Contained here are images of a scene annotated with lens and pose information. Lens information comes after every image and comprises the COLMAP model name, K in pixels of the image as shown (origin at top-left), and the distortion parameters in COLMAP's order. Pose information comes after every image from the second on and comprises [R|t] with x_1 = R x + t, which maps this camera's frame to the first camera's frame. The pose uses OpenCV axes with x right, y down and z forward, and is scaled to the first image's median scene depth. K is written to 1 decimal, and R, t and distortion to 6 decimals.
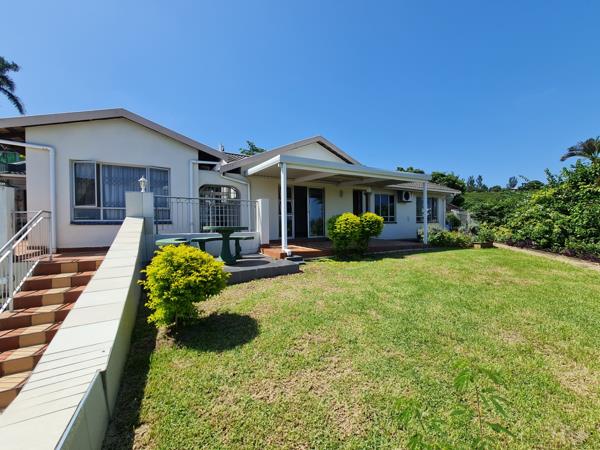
lens RADIAL K [[245.7, 0, 298.1], [0, 245.7, 225.4], [0, 0, 1]] dist [-0.008797, 0.000160]
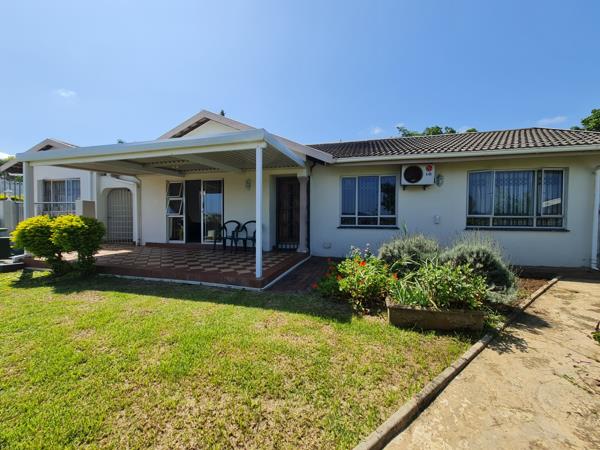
lens RADIAL K [[245.7, 0, 298.1], [0, 245.7, 225.4], [0, 0, 1]] dist [-0.008797, 0.000160]
pose [[0.717494, 0.029045, -0.695959, 0.961142], [-0.018364, 0.999572, 0.022783, -0.039088], [0.696323, -0.003566, 0.717720, 0.759586]]
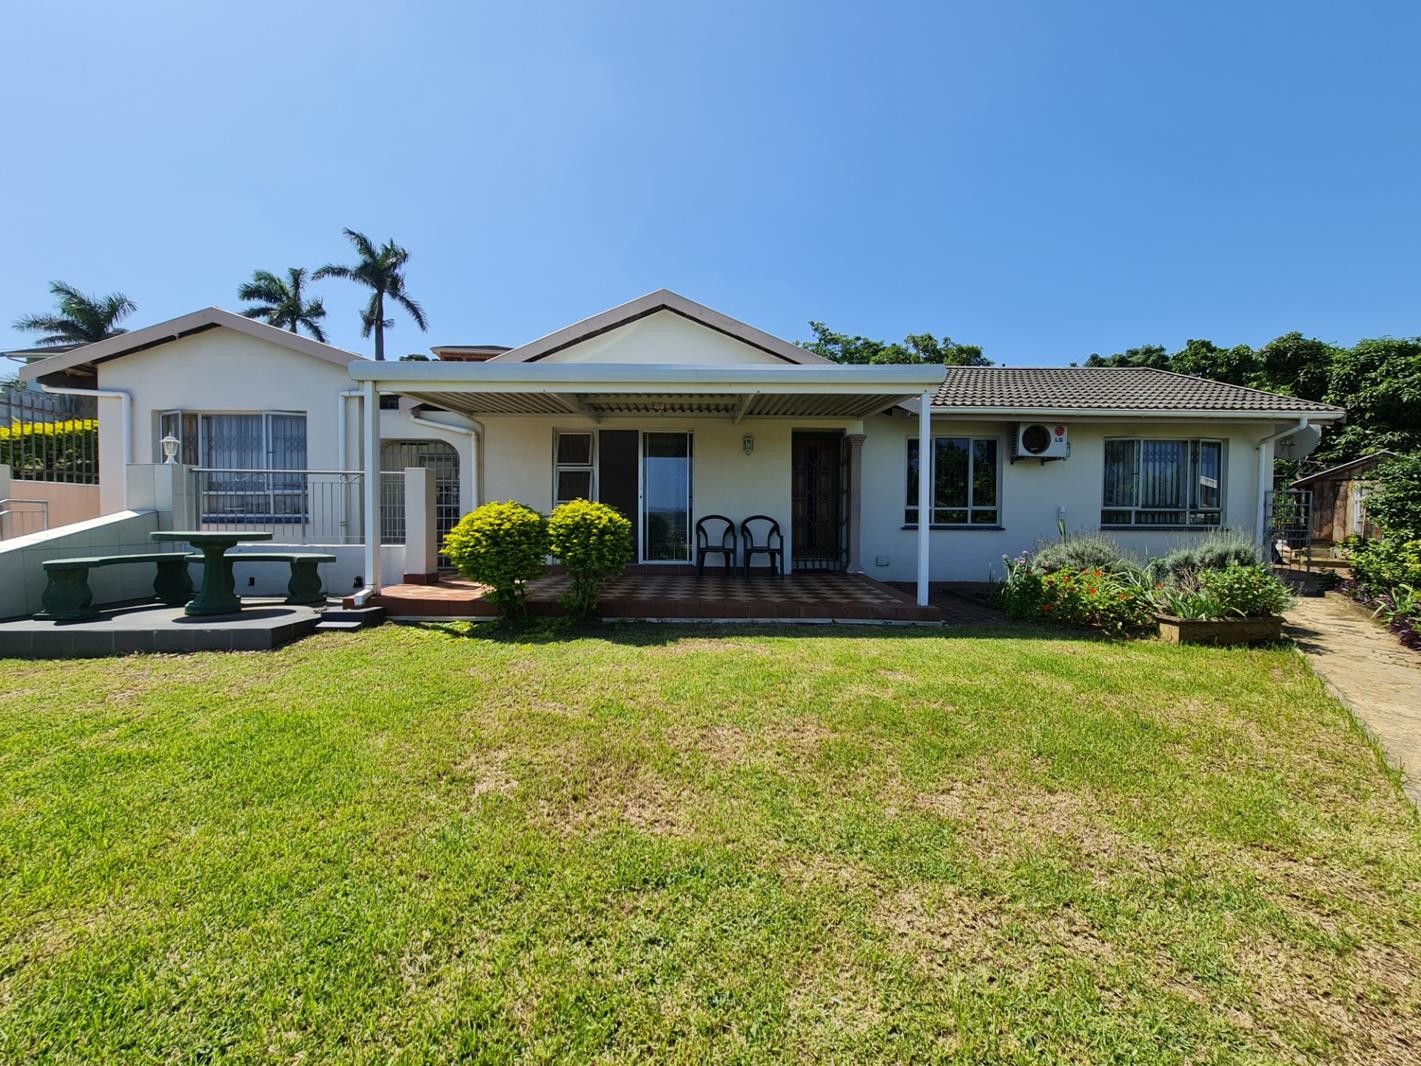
lens RADIAL K [[581.9, 0, 706.1], [0, 581.9, 534.0], [0, 0, 1]] dist [-0.008797, 0.000160]
pose [[0.882875, 0.025497, -0.468916, 0.653629], [-0.017659, 0.999621, 0.021106, -0.019884], [0.469276, -0.010353, 0.882991, 0.291997]]
